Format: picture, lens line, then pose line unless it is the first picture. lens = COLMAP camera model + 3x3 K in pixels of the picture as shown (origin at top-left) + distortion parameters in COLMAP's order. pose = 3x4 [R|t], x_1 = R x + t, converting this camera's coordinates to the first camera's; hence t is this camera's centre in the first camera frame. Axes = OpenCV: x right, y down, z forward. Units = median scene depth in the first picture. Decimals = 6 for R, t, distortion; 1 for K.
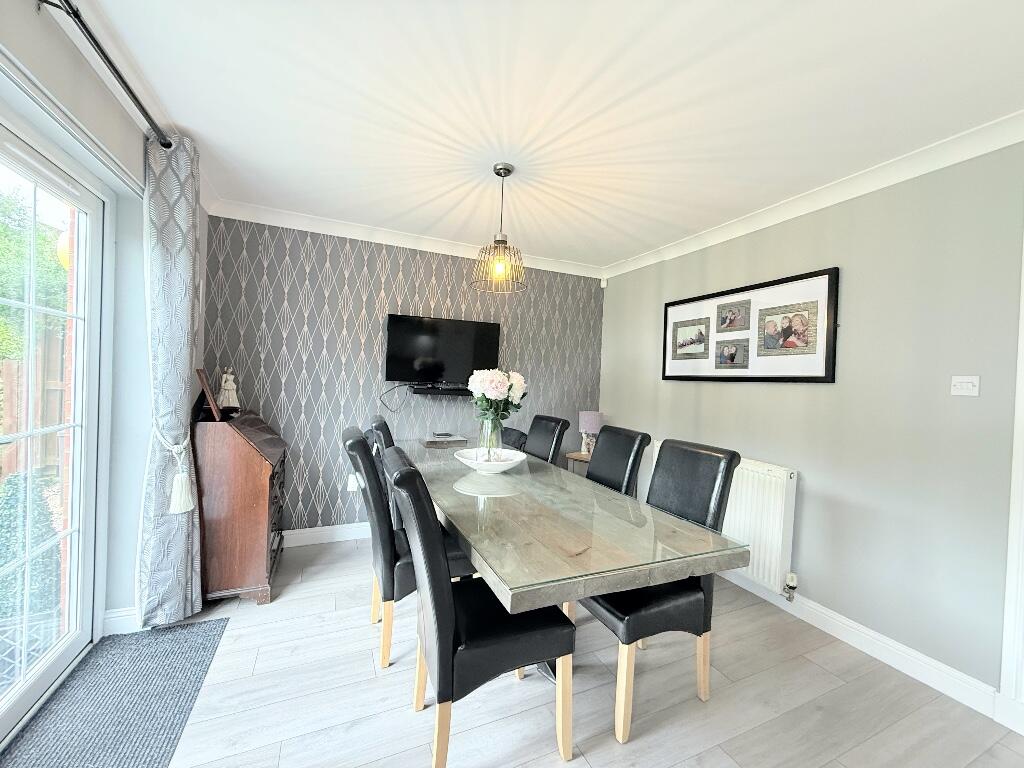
lens RADIAL K [[402.1, 0, 510.2], [0, 402.1, 383.1], [0, 0, 1]] dist [-0.015768, -0.000271]
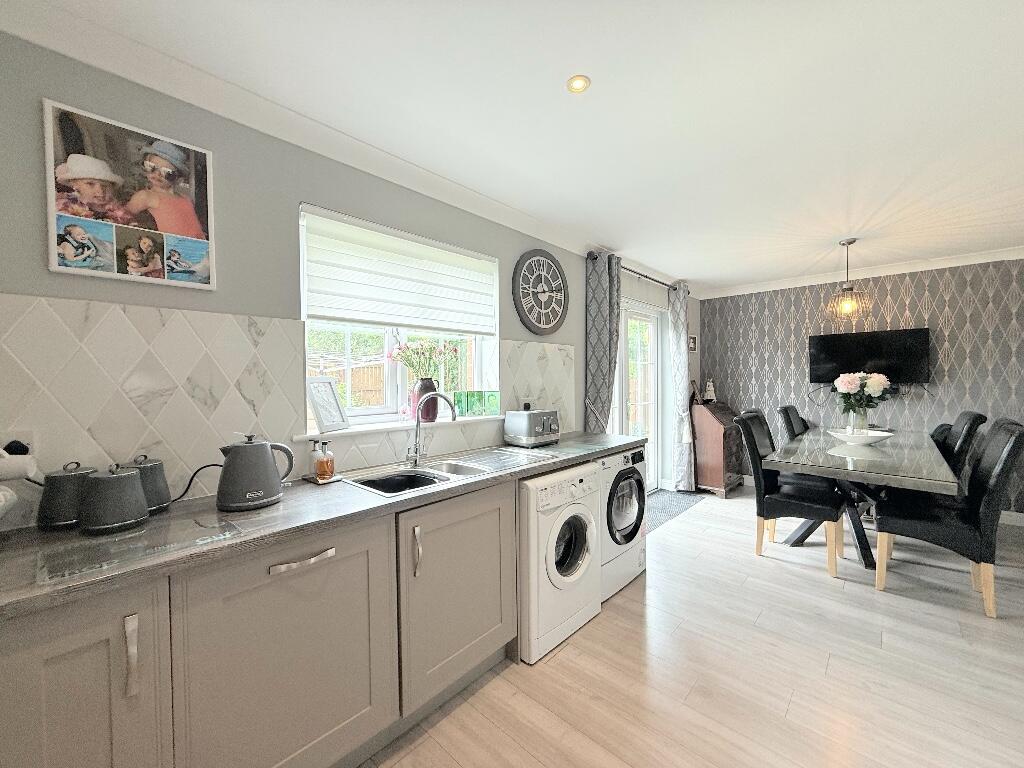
lens RADIAL K [[402.1, 0, 511.5], [0, 402.1, 383.5], [0, 0, 1]] dist [-0.015768, -0.000271]
pose [[0.383990, -0.032200, -0.922776, 0.862027], [0.014874, 0.999478, -0.028687, 0.029444], [0.923217, -0.002710, 0.384269, -0.760044]]
